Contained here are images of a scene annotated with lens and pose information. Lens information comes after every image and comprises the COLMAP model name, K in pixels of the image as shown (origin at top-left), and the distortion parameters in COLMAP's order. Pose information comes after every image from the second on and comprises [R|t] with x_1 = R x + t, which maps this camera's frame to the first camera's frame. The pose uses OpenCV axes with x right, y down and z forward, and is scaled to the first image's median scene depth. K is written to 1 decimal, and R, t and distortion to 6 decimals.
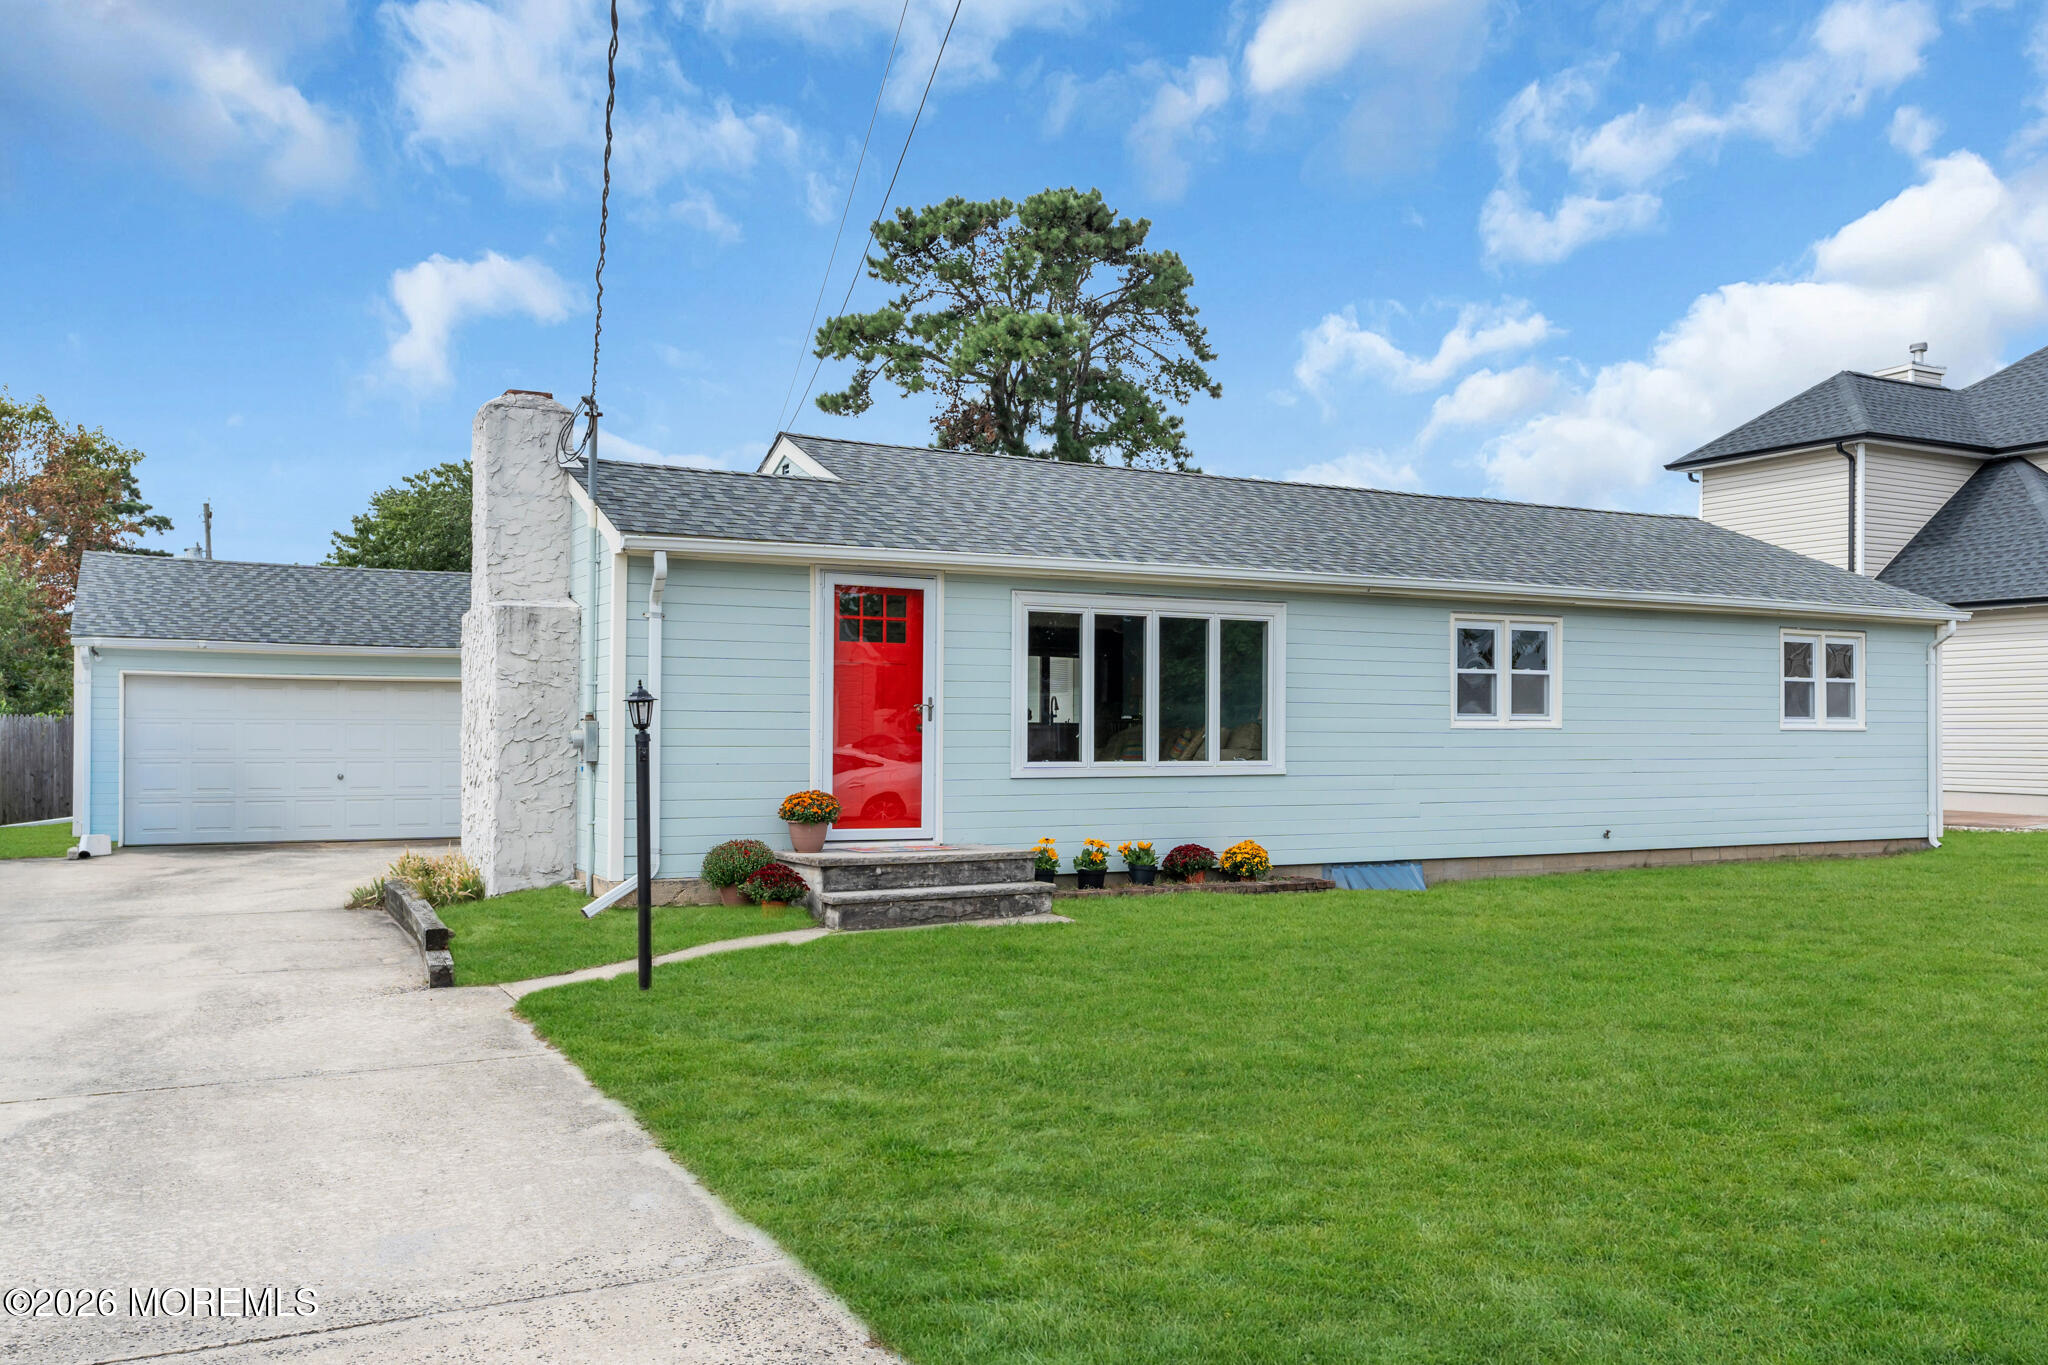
lens RADIAL K [[1533.4, 0, 1024.0], [0, 1533.4, 682.5], [0, 0, 1]] dist [-0.006570, -0.000669]
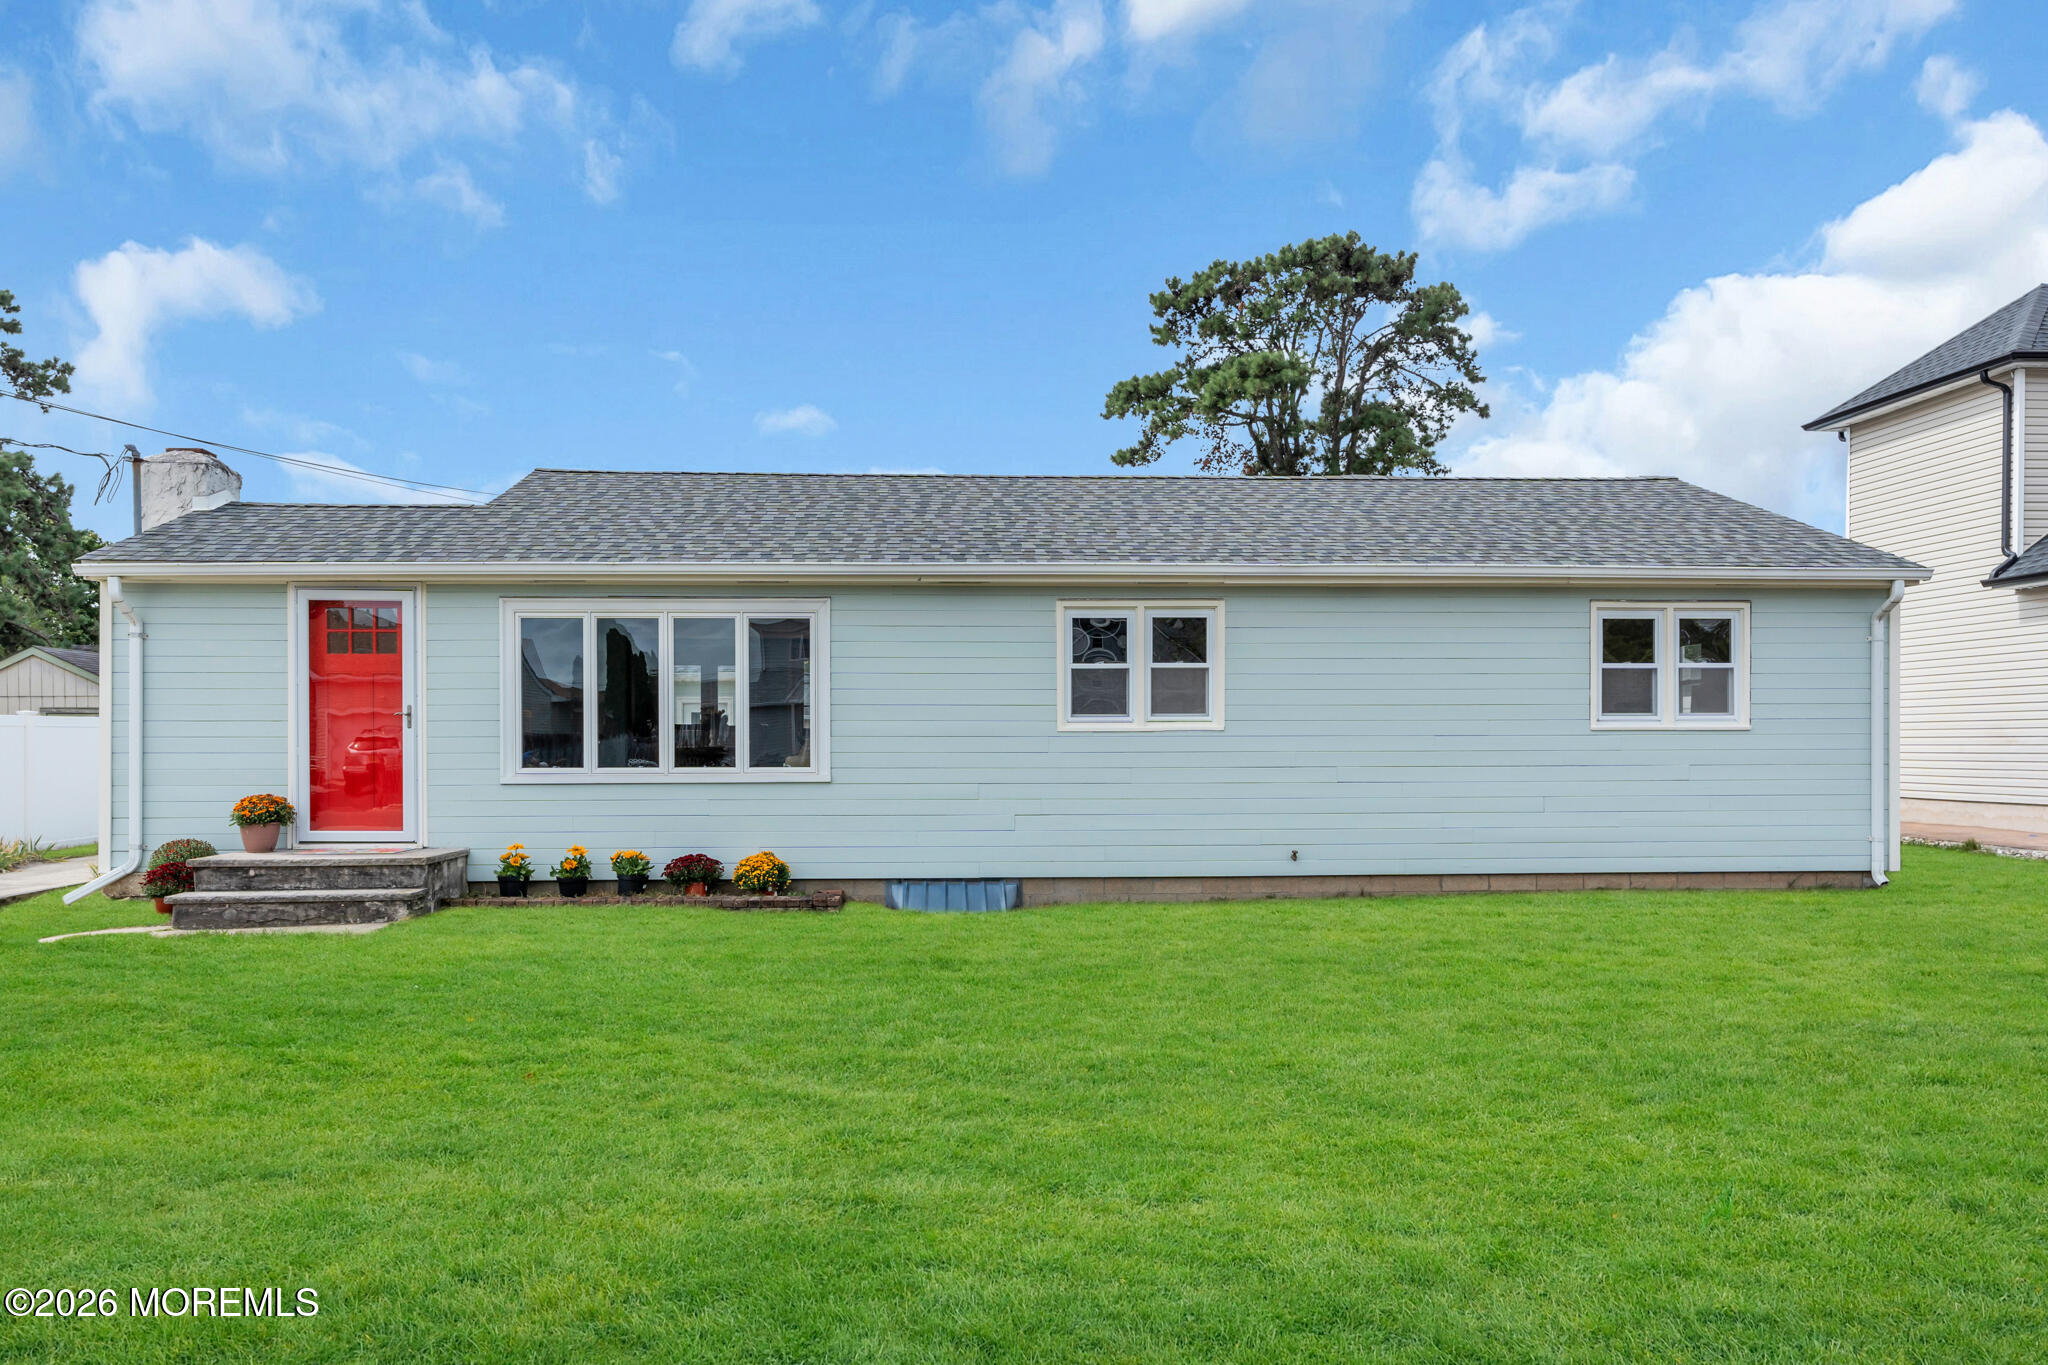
lens RADIAL K [[1240.6, 0, 1015.2], [0, 1240.6, 730.3], [0, 0, 1]] dist [-0.000883, 0.000696]
pose [[0.917352, -0.009862, -0.397956, 0.530192], [0.018653, 0.999660, 0.018226, 0.015567], [0.397640, -0.024143, 0.917224, 0.326018]]
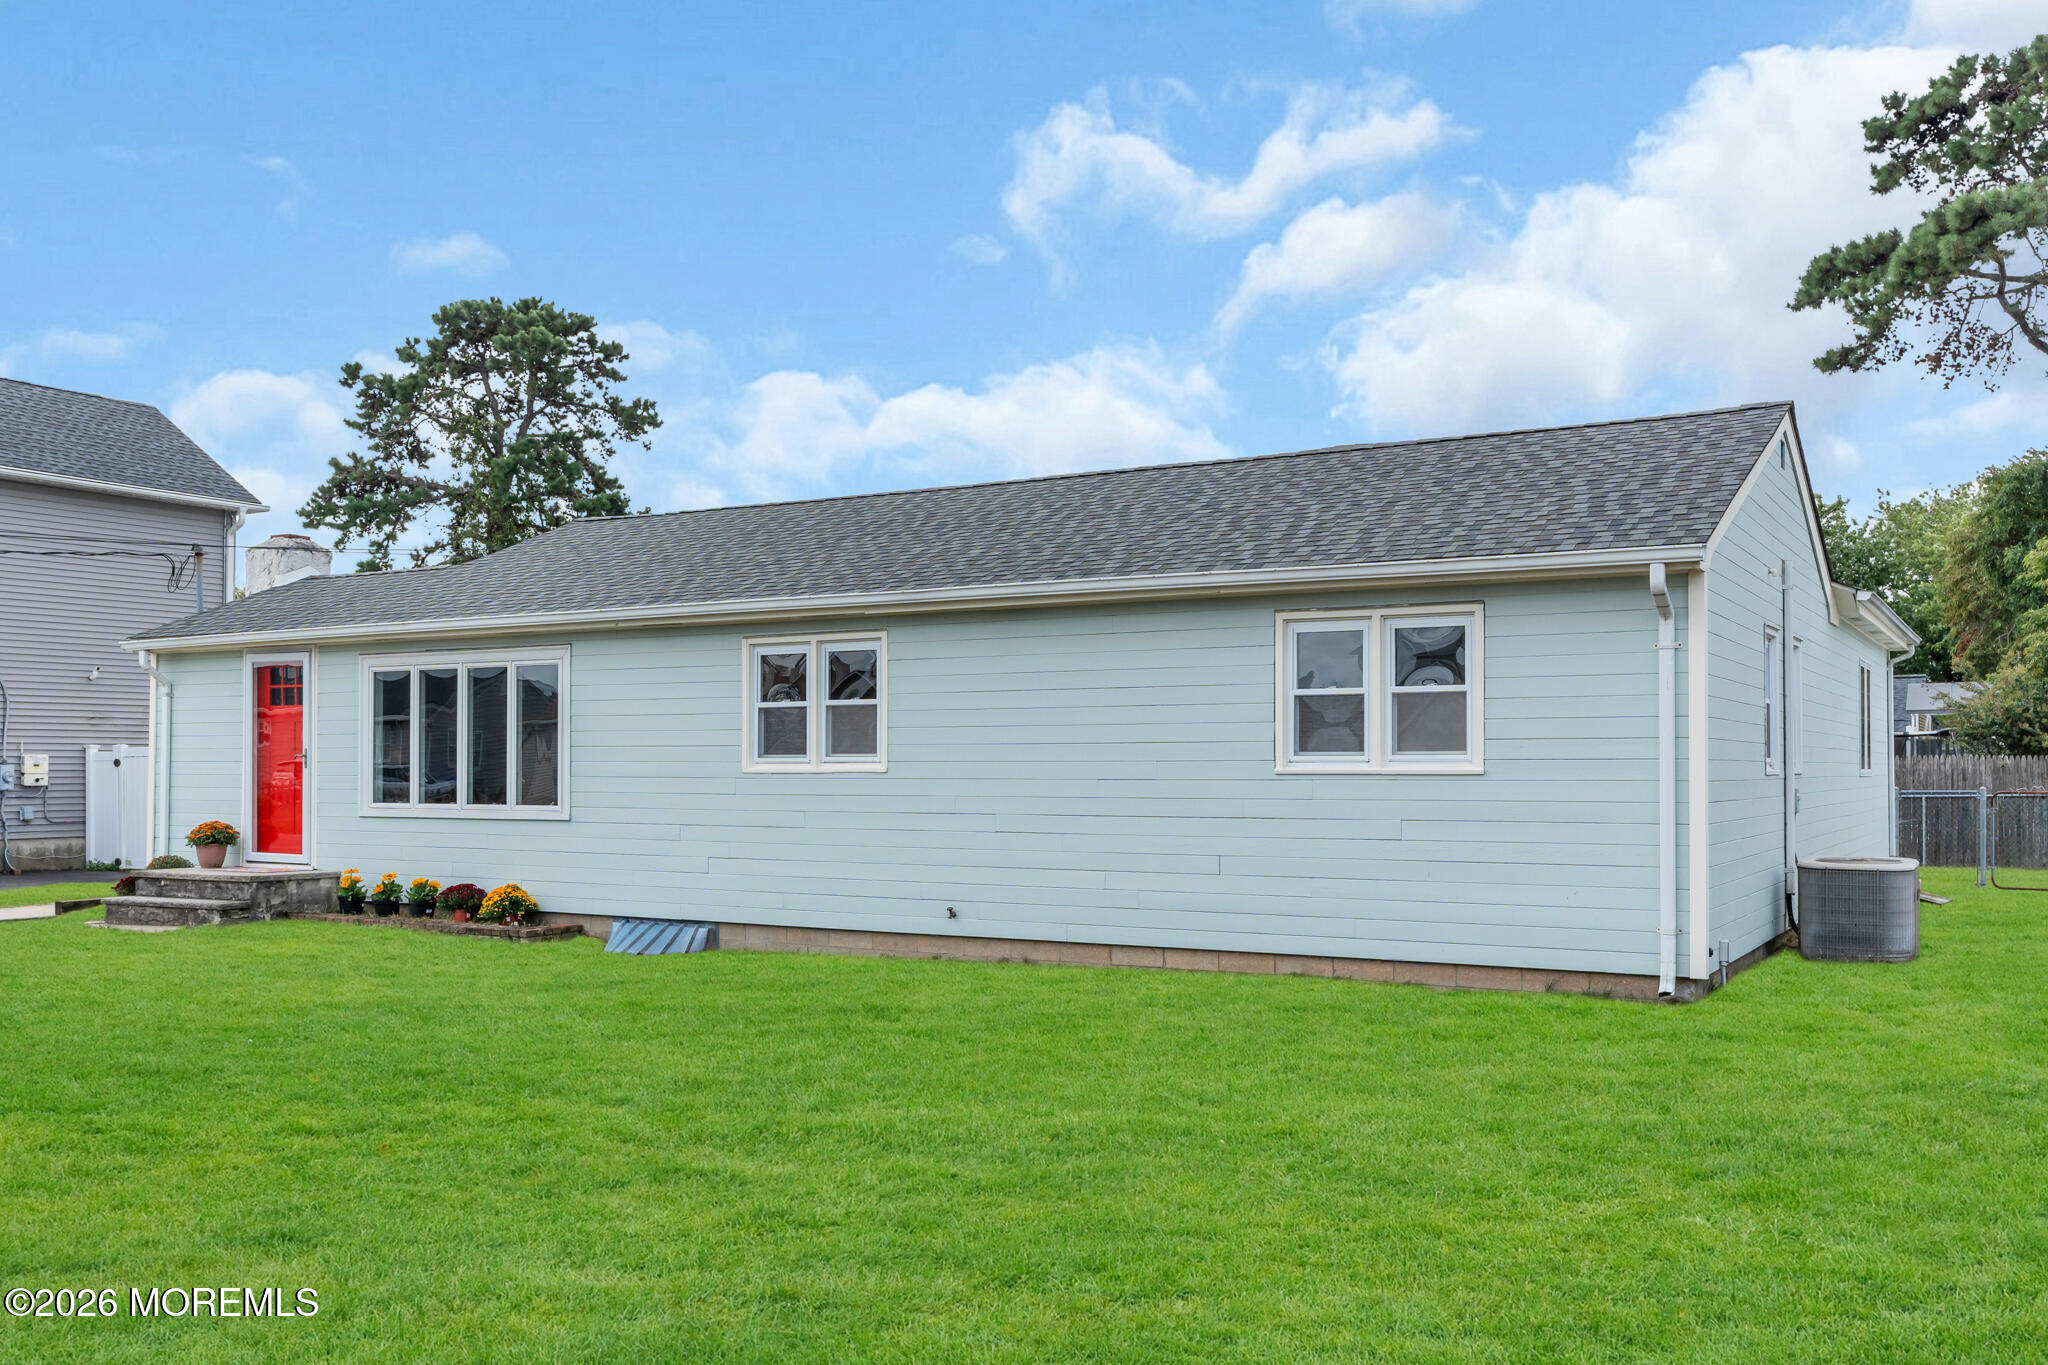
lens RADIAL K [[1675.6, 0, 982.6], [0, 1675.6, 739.0], [0, 0, 1]] dist [0.030036, -0.127449]
pose [[0.565224, -0.023093, -0.824614, 1.107946], [0.021681, 0.999679, -0.013135, 0.025885], [0.824653, -0.010455, 0.565543, 0.567288]]
